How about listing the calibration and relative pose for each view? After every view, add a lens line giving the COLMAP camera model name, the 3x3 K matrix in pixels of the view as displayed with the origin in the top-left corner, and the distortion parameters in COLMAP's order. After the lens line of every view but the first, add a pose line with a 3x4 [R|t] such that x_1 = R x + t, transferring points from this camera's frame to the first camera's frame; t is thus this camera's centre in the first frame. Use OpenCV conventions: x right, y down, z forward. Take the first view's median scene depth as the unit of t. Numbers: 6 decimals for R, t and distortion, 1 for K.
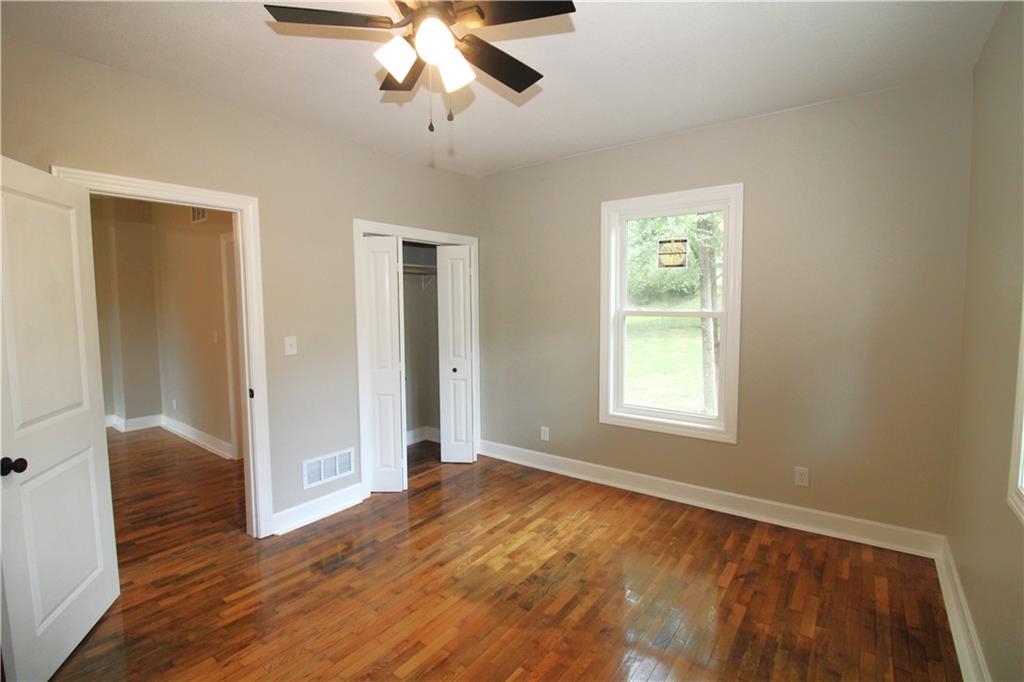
lens RADIAL K [[485.4, 0, 521.2], [0, 485.4, 340.8], [0, 0, 1]] dist [-0.017964, -0.004620]
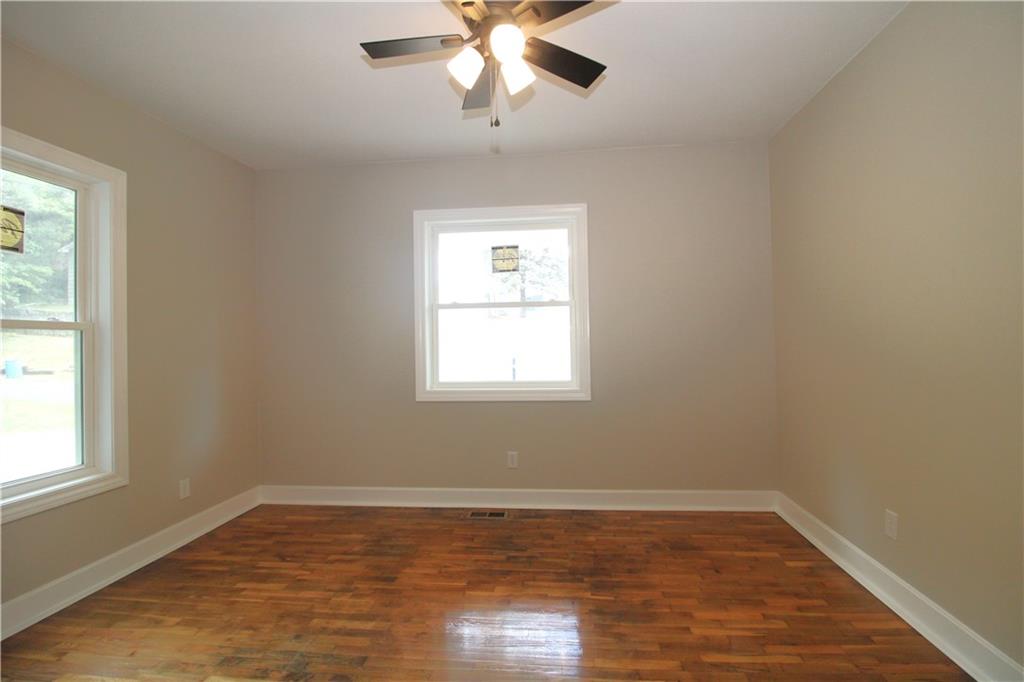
lens RADIAL K [[485.4, 0, 526.0], [0, 485.4, 336.9], [0, 0, 1]] dist [-0.017964, -0.004620]
pose [[-0.519597, 0.031174, 0.853843, -0.738872], [0.097988, 0.994915, 0.023305, 0.012948], [-0.848774, 0.095776, -0.520009, 0.990893]]
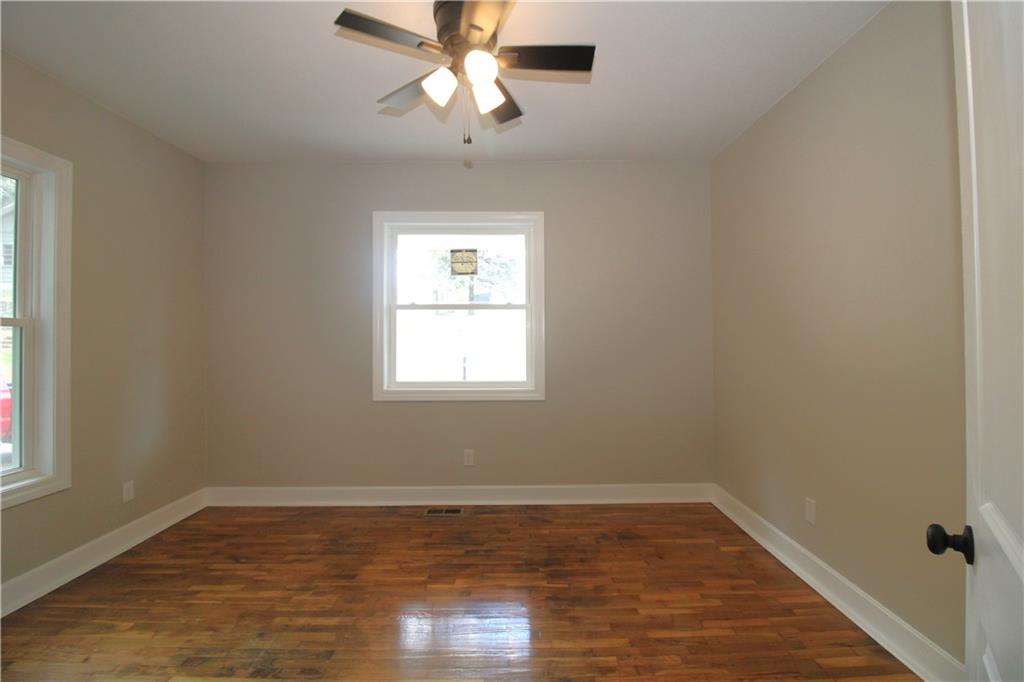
lens RADIAL K [[485.4, 0, 527.2], [0, 485.4, 334.2], [0, 0, 1]] dist [-0.017964, -0.004620]
pose [[-0.612368, 0.023421, 0.790226, -0.764865], [0.079422, 0.996327, 0.032017, -0.002512], [-0.786574, 0.082368, -0.611978, 1.042381]]
